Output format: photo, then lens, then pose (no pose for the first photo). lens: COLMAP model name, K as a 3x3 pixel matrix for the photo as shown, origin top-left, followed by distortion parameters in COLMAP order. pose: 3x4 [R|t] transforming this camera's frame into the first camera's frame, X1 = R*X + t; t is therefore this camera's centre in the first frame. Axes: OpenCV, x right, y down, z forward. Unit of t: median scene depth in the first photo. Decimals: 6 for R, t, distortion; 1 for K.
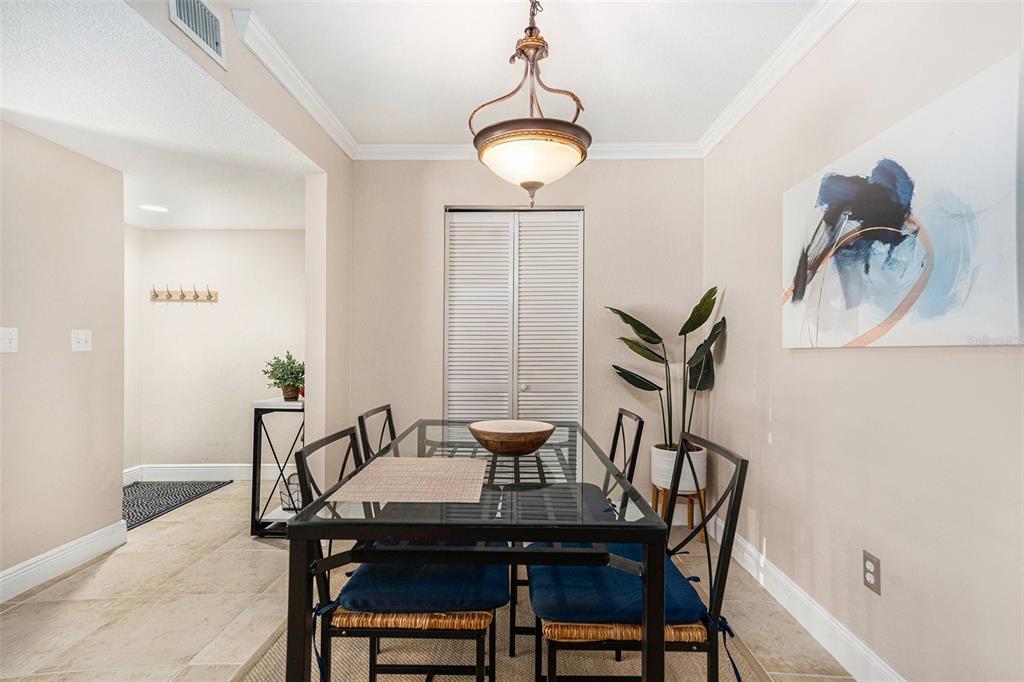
lens RADIAL K [[508.4, 0, 512.0], [0, 508.4, 341.0], [0, 0, 1]] dist [0.043645, 0.000284]
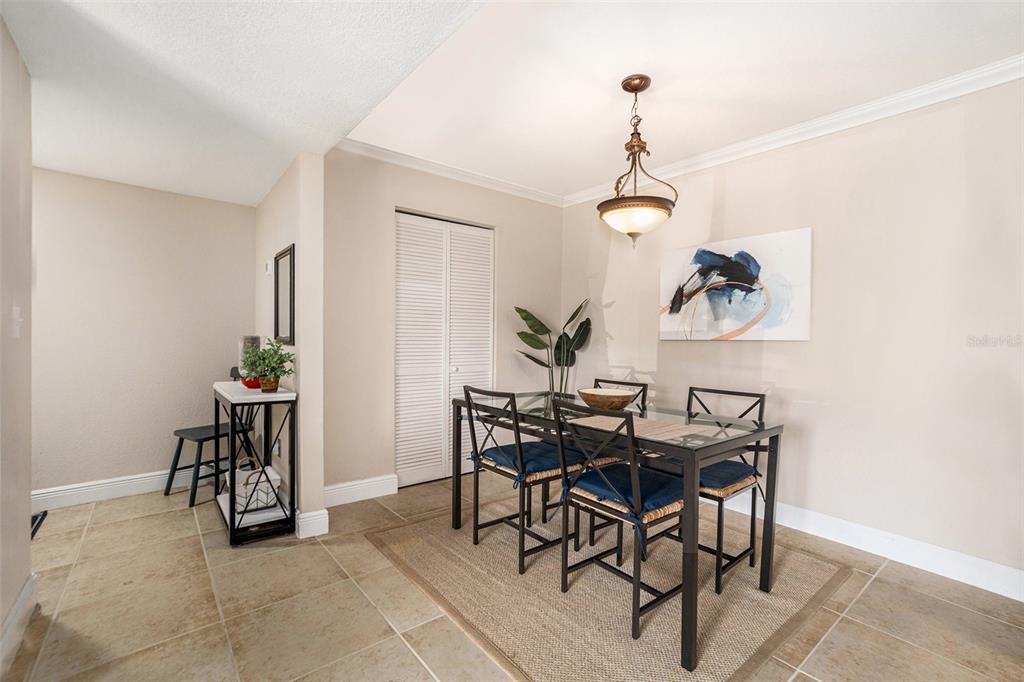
lens RADIAL K [[459.9, 0, 511.8], [0, 459.9, 343.5], [0, 0, 1]] dist [-0.015396, 0.022500]
pose [[0.764125, -0.002589, 0.645063, -1.085348], [-0.021187, 0.999352, 0.029108, -0.008992], [-0.644721, -0.035909, 0.763574, 0.161428]]
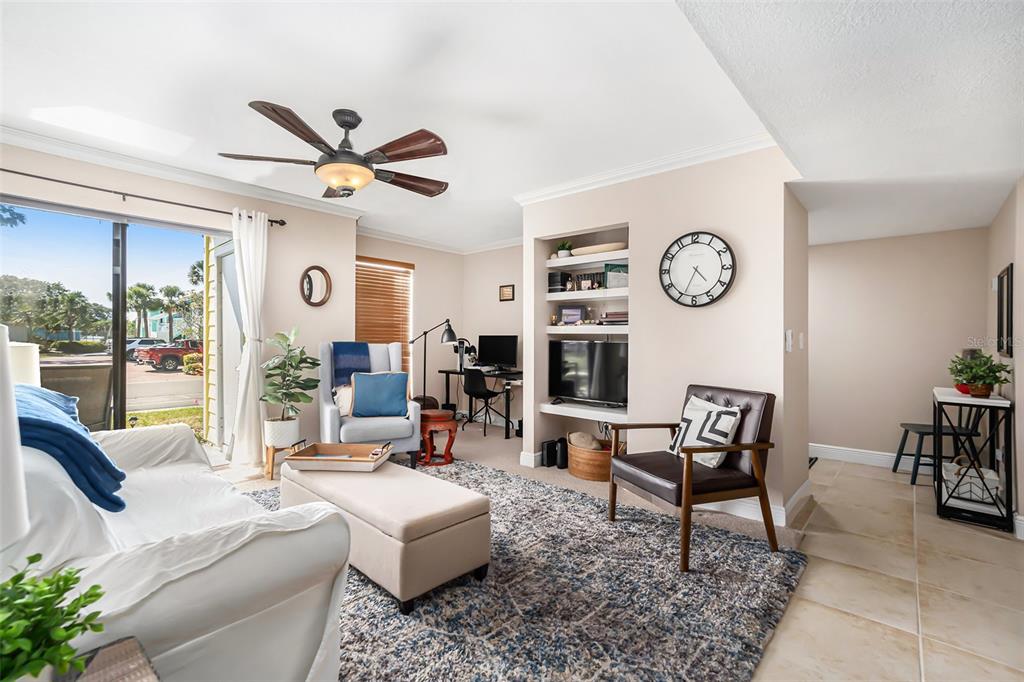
lens RADIAL K [[459.9, 0, 511.8], [0, 459.9, 343.5], [0, 0, 1]] dist [-0.015396, 0.022500]
pose [[0.772901, 0.006960, -0.634489, -0.982536], [0.002059, 0.999907, 0.013476, -0.017513], [0.634524, -0.011722, 0.772815, -0.597185]]
